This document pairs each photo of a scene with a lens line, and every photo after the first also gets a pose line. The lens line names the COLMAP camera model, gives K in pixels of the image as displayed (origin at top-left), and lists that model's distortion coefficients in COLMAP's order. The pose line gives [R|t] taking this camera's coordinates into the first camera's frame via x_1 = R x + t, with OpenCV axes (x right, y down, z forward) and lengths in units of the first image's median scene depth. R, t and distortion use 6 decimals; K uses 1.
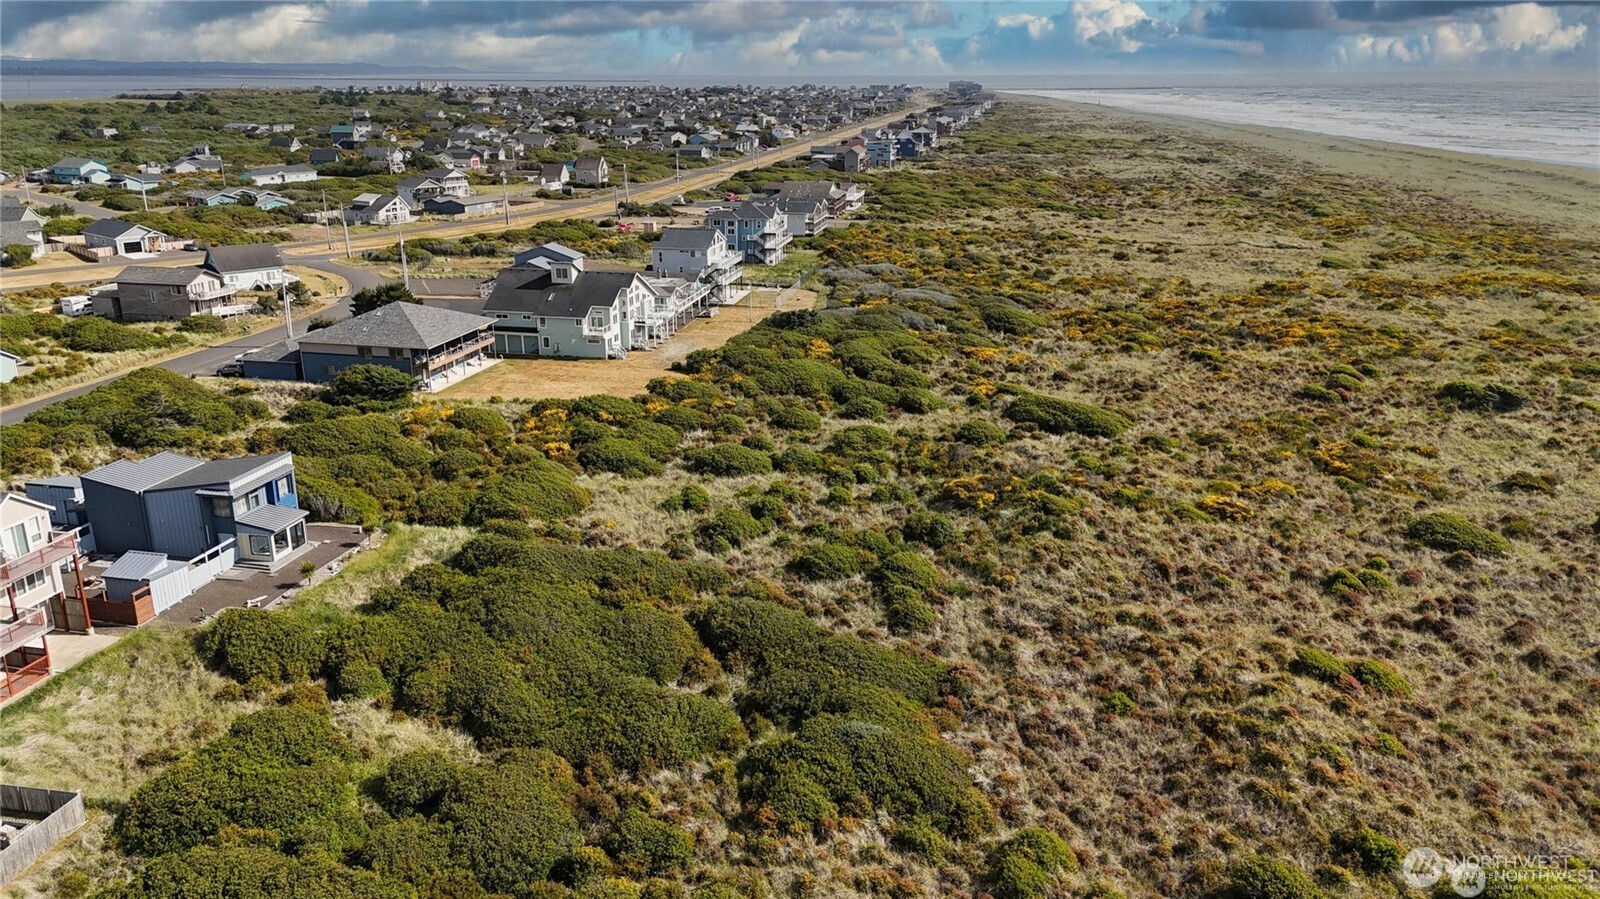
lens RADIAL K [[1167.8, 0, 800.0], [0, 1167.8, 449.5], [0, 0, 1]] dist [0.100703, -0.106287]
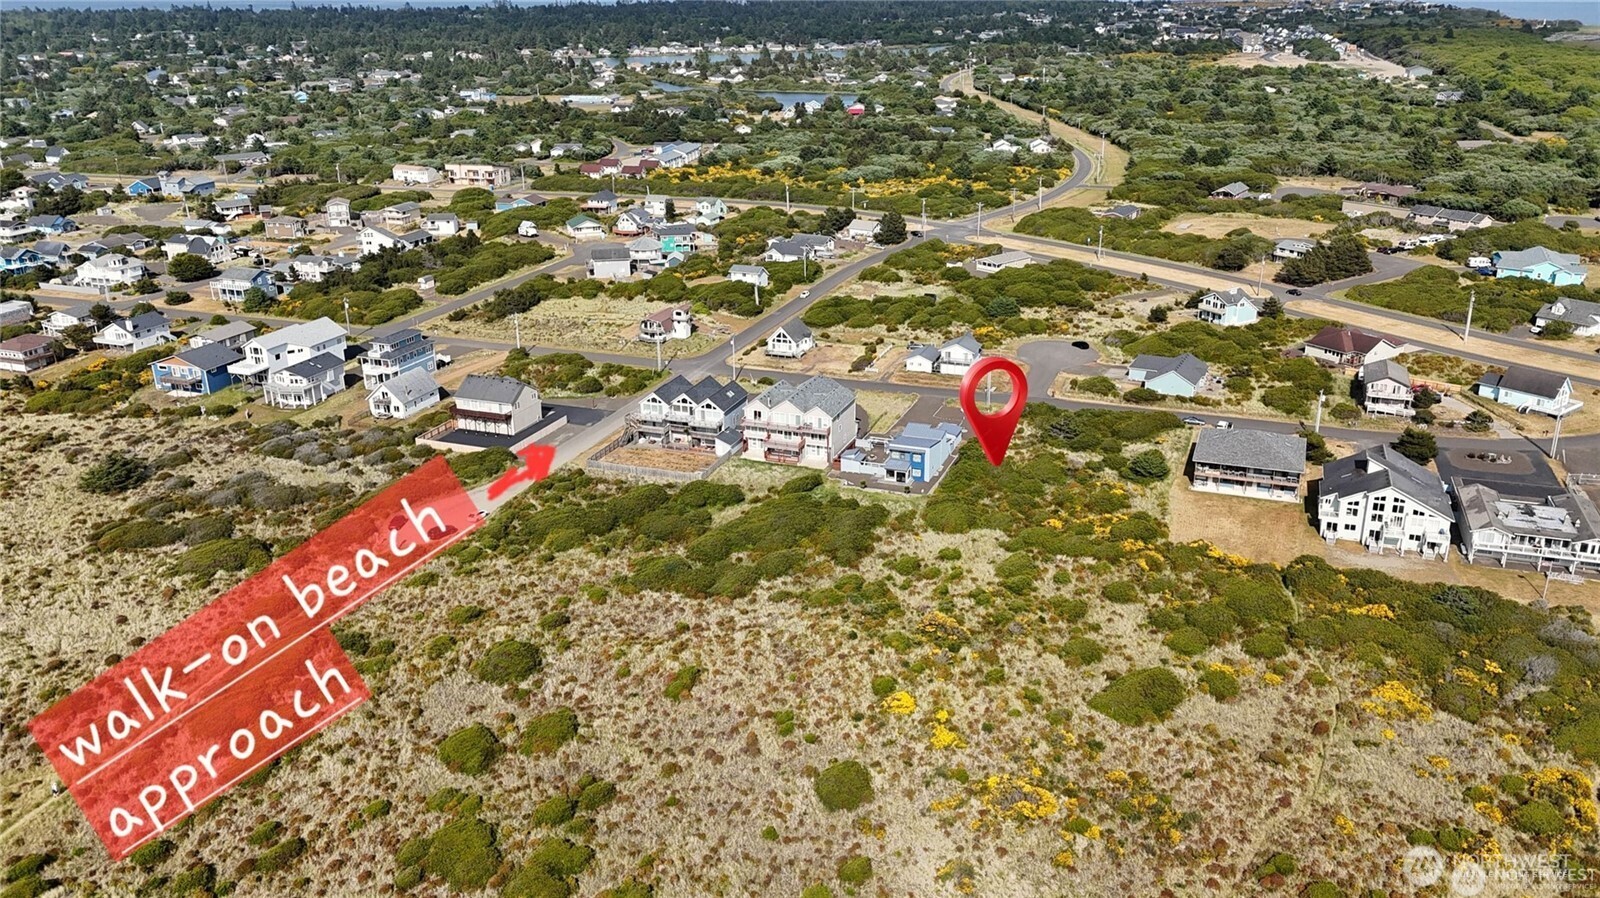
lens RADIAL K [[1244.2, 0, 797.3], [0, 1244.2, 455.2], [0, 0, 1]] dist [0.117364, -0.160661]
pose [[-0.183837, 0.360563, -0.914439, 1.667791], [-0.264506, 0.877834, 0.399305, -0.806233], [0.946700, 0.315282, -0.066007, 0.855642]]
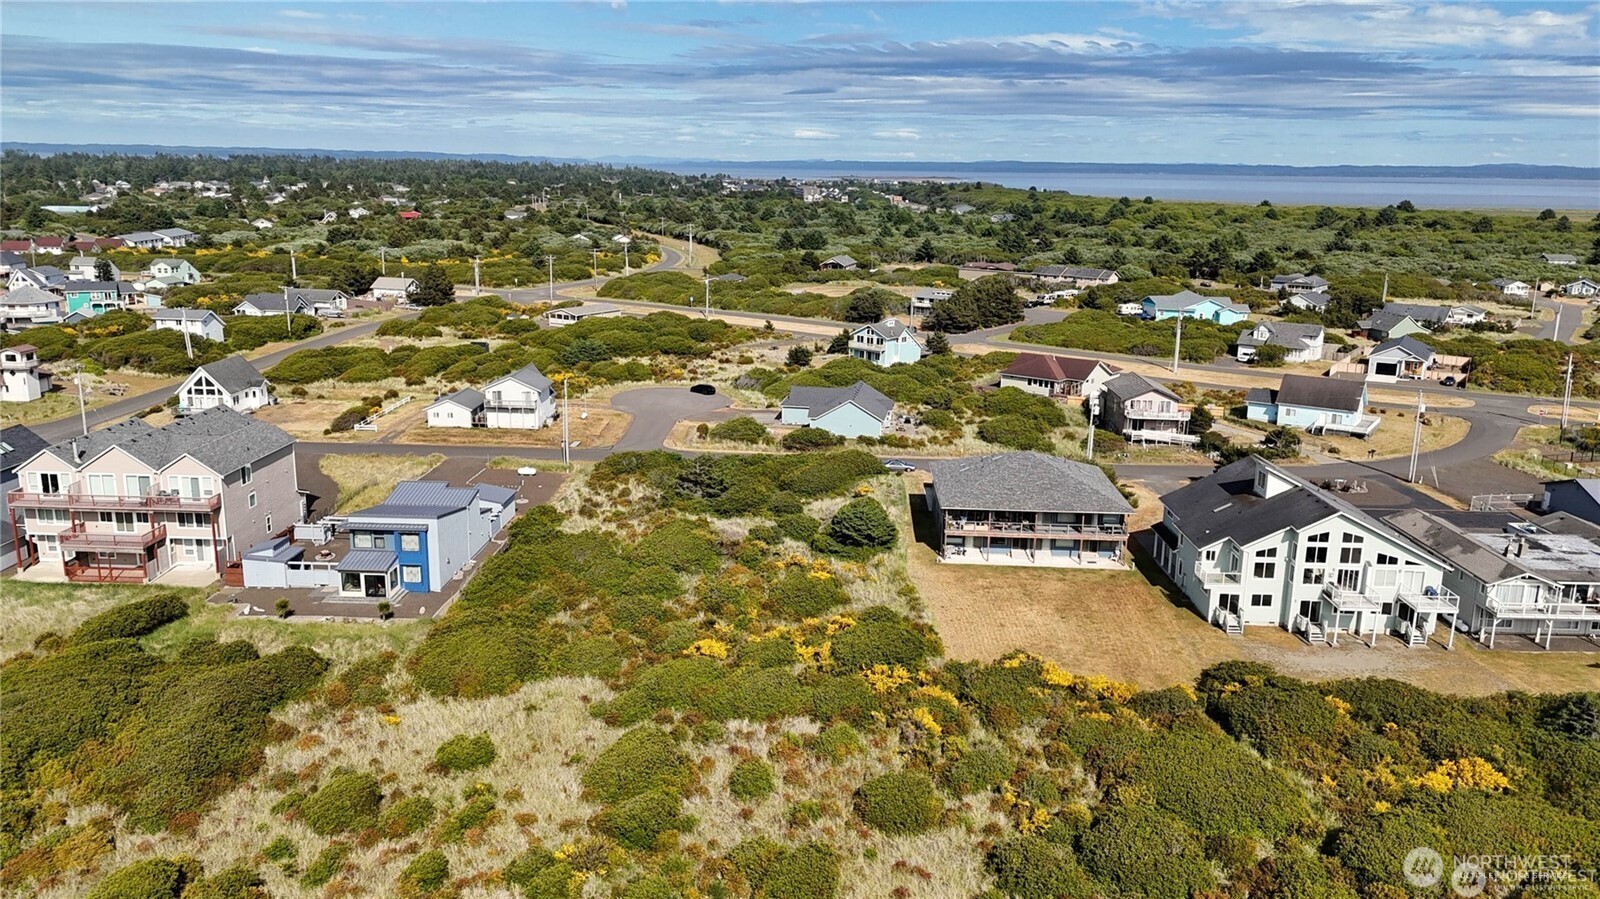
lens RADIAL K [[1167.8, 0, 800.0], [0, 1167.8, 449.5], [0, 0, 1]] dist [0.100703, -0.106287]
pose [[0.147151, 0.235108, -0.960766, 0.586971], [-0.302028, 0.935628, 0.182698, -0.326716], [0.941873, 0.263294, 0.208688, 0.993395]]
